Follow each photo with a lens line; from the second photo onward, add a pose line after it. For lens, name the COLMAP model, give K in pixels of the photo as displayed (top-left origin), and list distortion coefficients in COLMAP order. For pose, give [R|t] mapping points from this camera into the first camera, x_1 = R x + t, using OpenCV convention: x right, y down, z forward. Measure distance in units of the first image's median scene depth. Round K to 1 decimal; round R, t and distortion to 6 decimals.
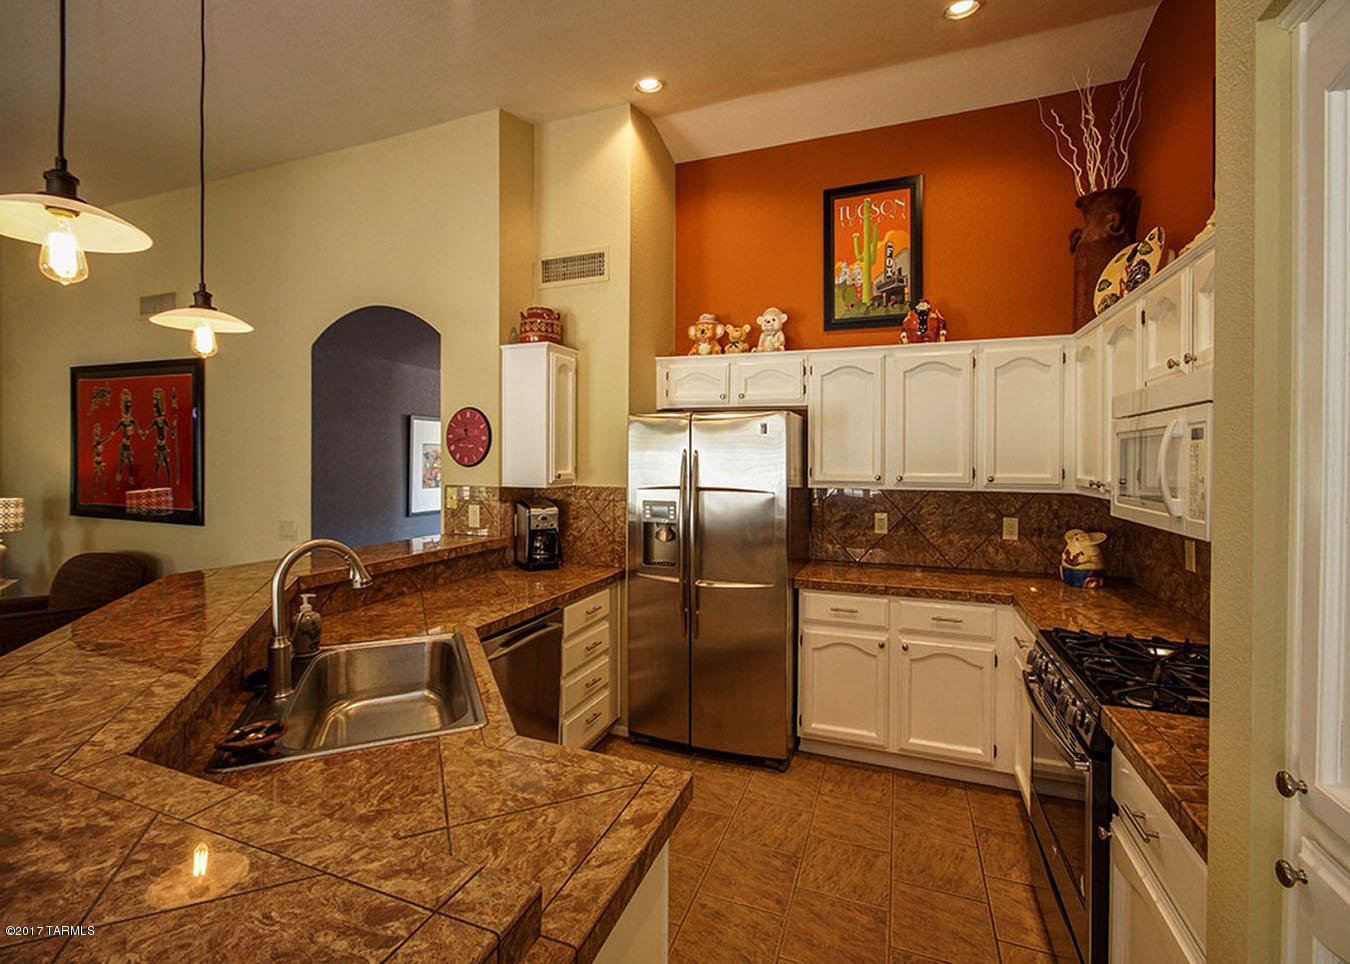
lens RADIAL K [[592.0, 0, 674.6], [0, 592.0, 458.0], [0, 0, 1]] dist [0.003099, 0.000525]
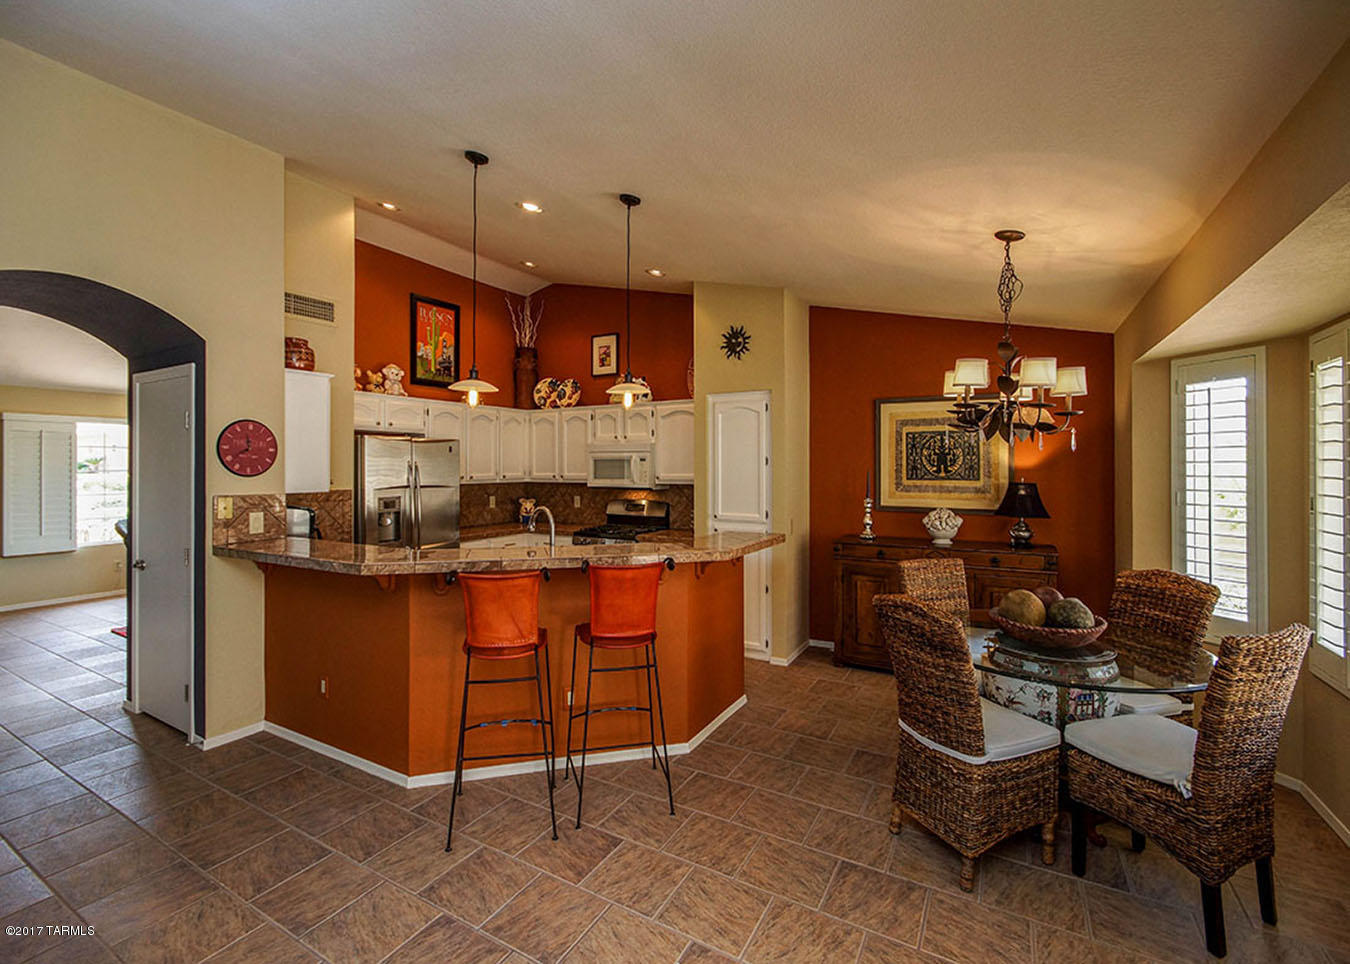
lens RADIAL K [[592.0, 0, 673.2], [0, 592.0, 471.6], [0, 0, 1]] dist [0.003099, 0.000525]
pose [[0.162816, -0.013461, 0.986565, -1.244326], [0.002901, 0.999909, 0.013164, -0.005644], [-0.986652, 0.000719, 0.162840, 0.085045]]
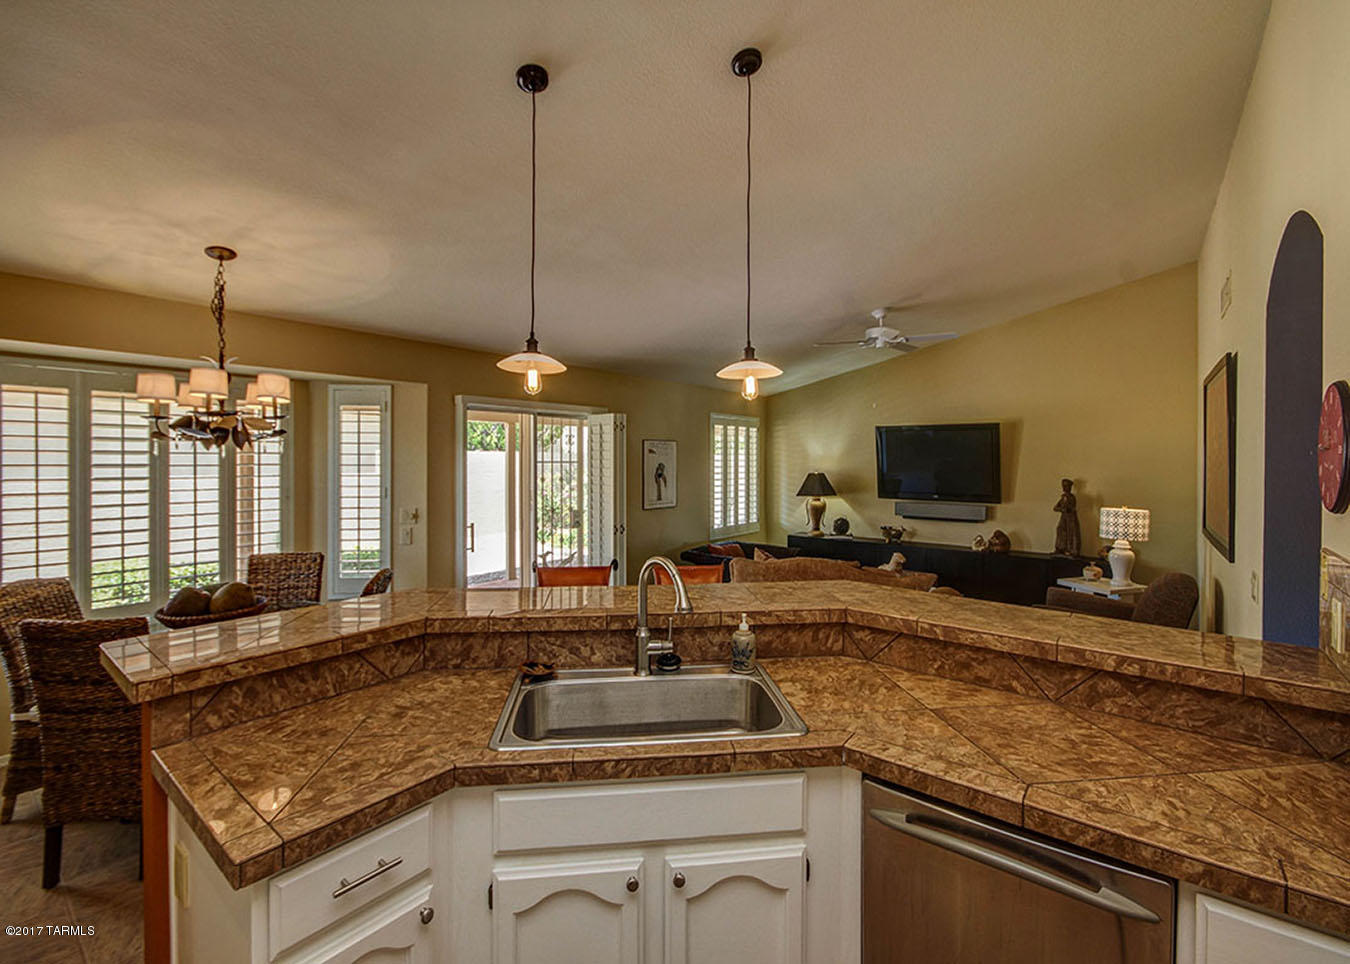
lens RADIAL K [[592.0, 0, 673.6], [0, 592.0, 459.8], [0, 0, 1]] dist [0.003099, 0.000525]
pose [[-0.308348, -0.006105, -0.951254, 0.258372], [-0.001668, 0.999981, -0.005878, -0.023511], [0.951272, -0.000226, -0.308352, 0.727864]]
